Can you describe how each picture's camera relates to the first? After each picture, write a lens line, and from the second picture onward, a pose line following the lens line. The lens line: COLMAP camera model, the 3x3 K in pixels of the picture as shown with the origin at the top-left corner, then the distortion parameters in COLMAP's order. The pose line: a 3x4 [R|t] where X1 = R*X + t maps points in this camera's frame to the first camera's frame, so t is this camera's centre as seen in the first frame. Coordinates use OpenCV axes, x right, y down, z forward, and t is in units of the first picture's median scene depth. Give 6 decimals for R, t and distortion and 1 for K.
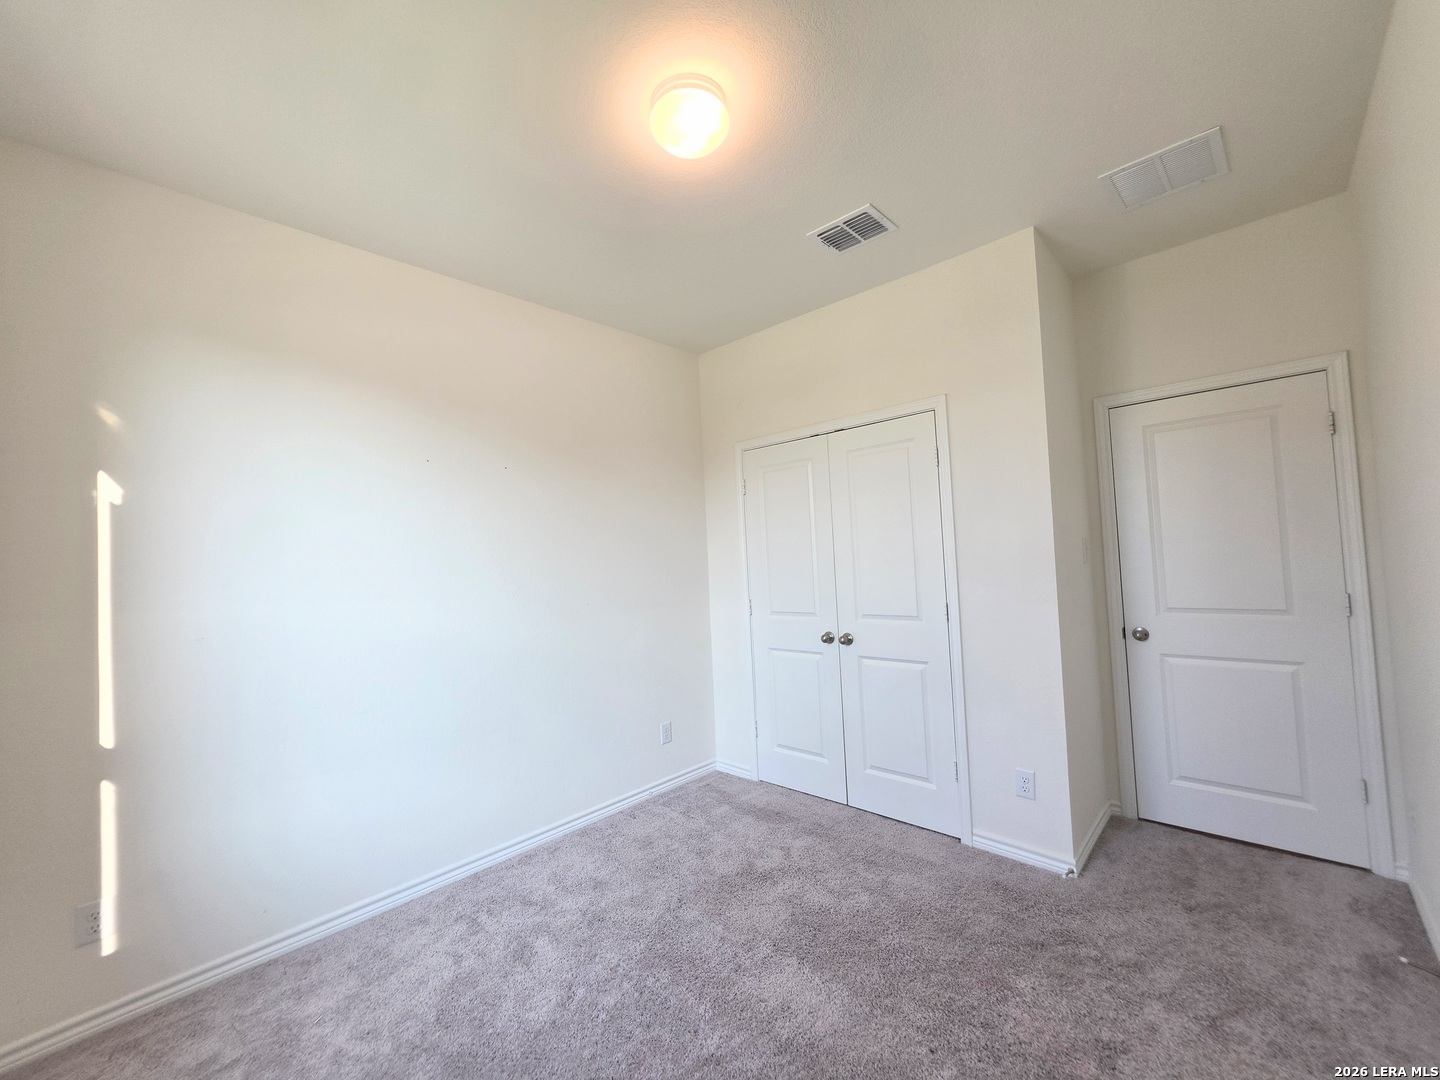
lens RADIAL K [[580.9, 0, 724.1], [0, 580.9, 530.8], [0, 0, 1]] dist [-0.006970, 0.001194]
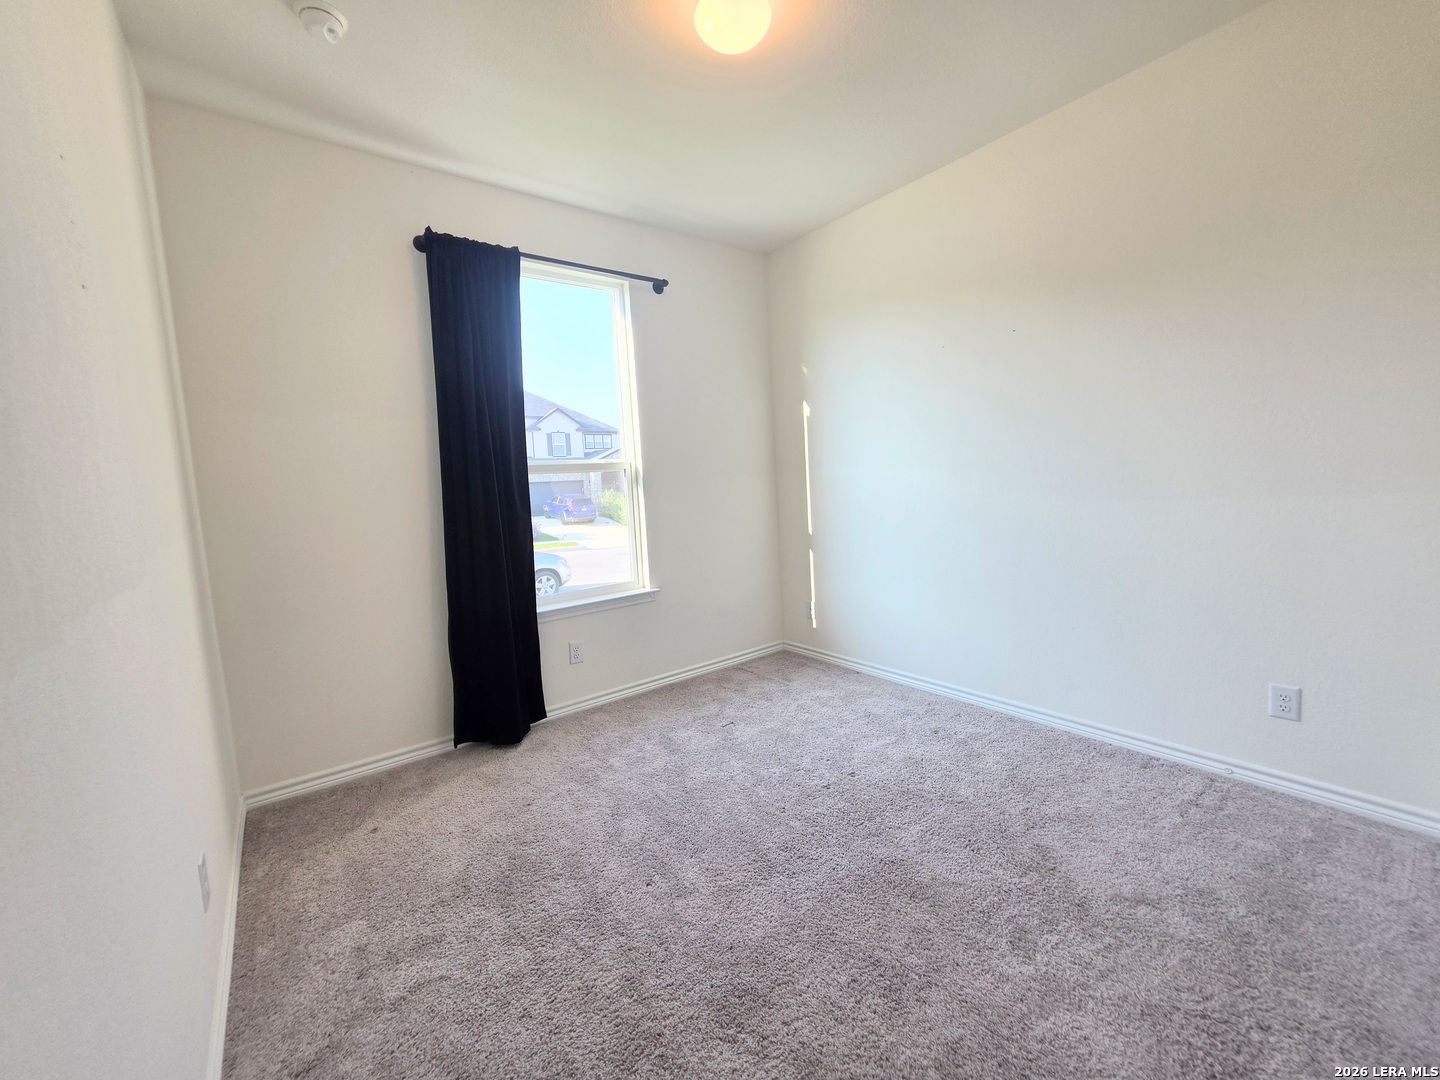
lens RADIAL K [[580.9, 0, 725.8], [0, 580.9, 534.2], [0, 0, 1]] dist [-0.006970, 0.001194]
pose [[-0.157302, 0.134122, -0.978400, 0.768037], [0.102498, 0.987601, 0.118904, 0.069044], [0.982217, -0.081580, -0.169099, 0.775280]]
